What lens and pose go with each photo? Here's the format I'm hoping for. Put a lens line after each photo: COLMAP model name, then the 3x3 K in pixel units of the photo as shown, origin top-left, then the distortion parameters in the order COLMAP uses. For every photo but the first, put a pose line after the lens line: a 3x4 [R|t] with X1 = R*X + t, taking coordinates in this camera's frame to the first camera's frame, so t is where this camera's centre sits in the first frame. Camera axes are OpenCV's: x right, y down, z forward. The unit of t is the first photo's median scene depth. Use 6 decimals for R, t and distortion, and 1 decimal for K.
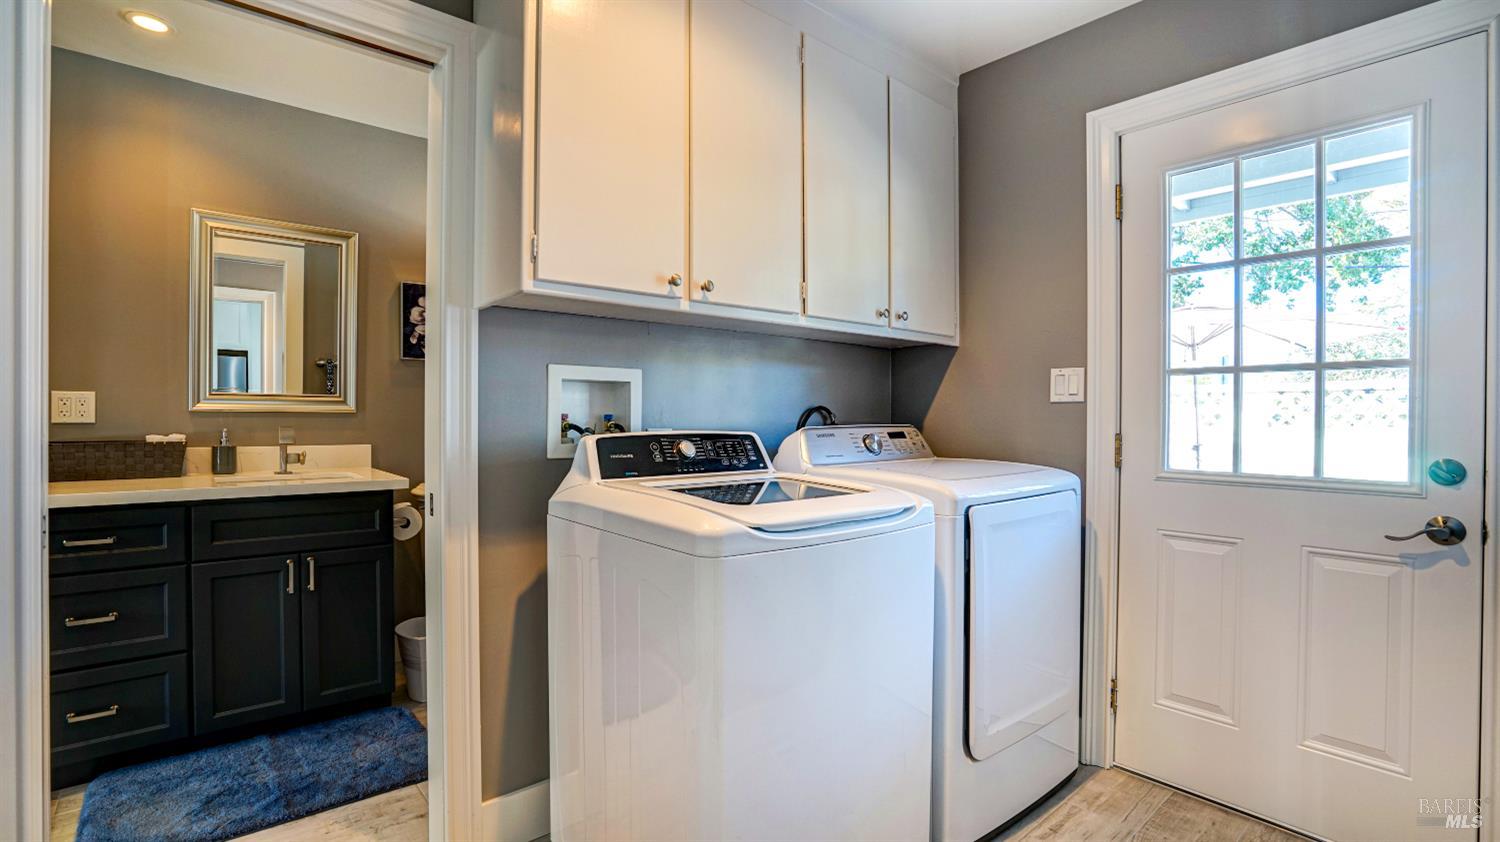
lens RADIAL K [[688.4, 0, 744.0], [0, 688.4, 420.8], [0, 0, 1]] dist [-0.063639, 0.023312]
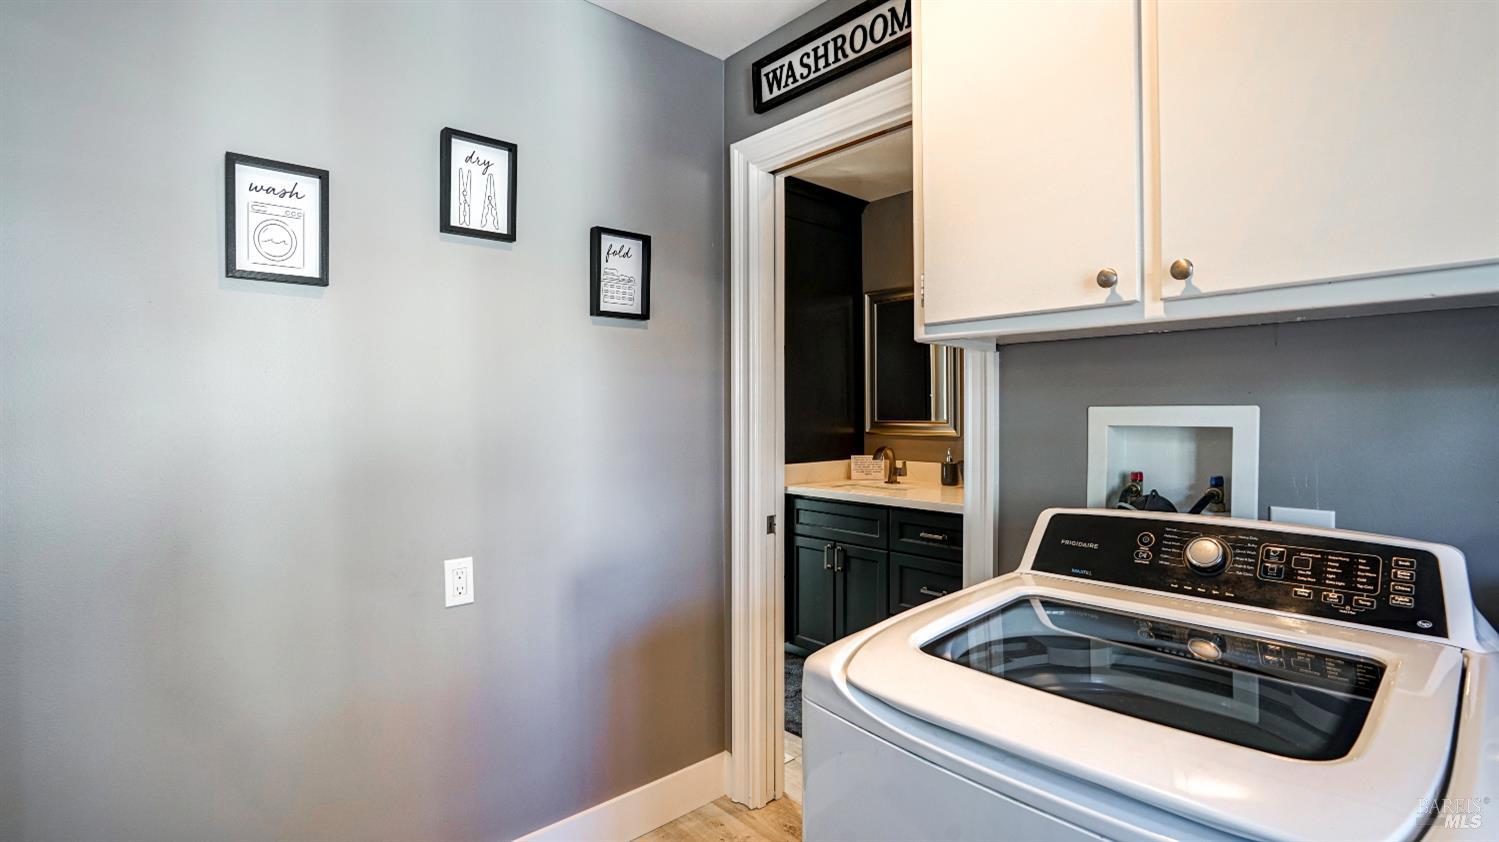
lens RADIAL K [[687.9, 0, 743.5], [0, 687.9, 420.8], [0, 0, 1]] dist [-0.063639, 0.023312]
pose [[0.051724, -0.001372, -0.998660, 0.562640], [-0.007571, 0.999970, -0.001766, -0.080321], [0.998633, 0.007652, 0.051712, 0.721362]]
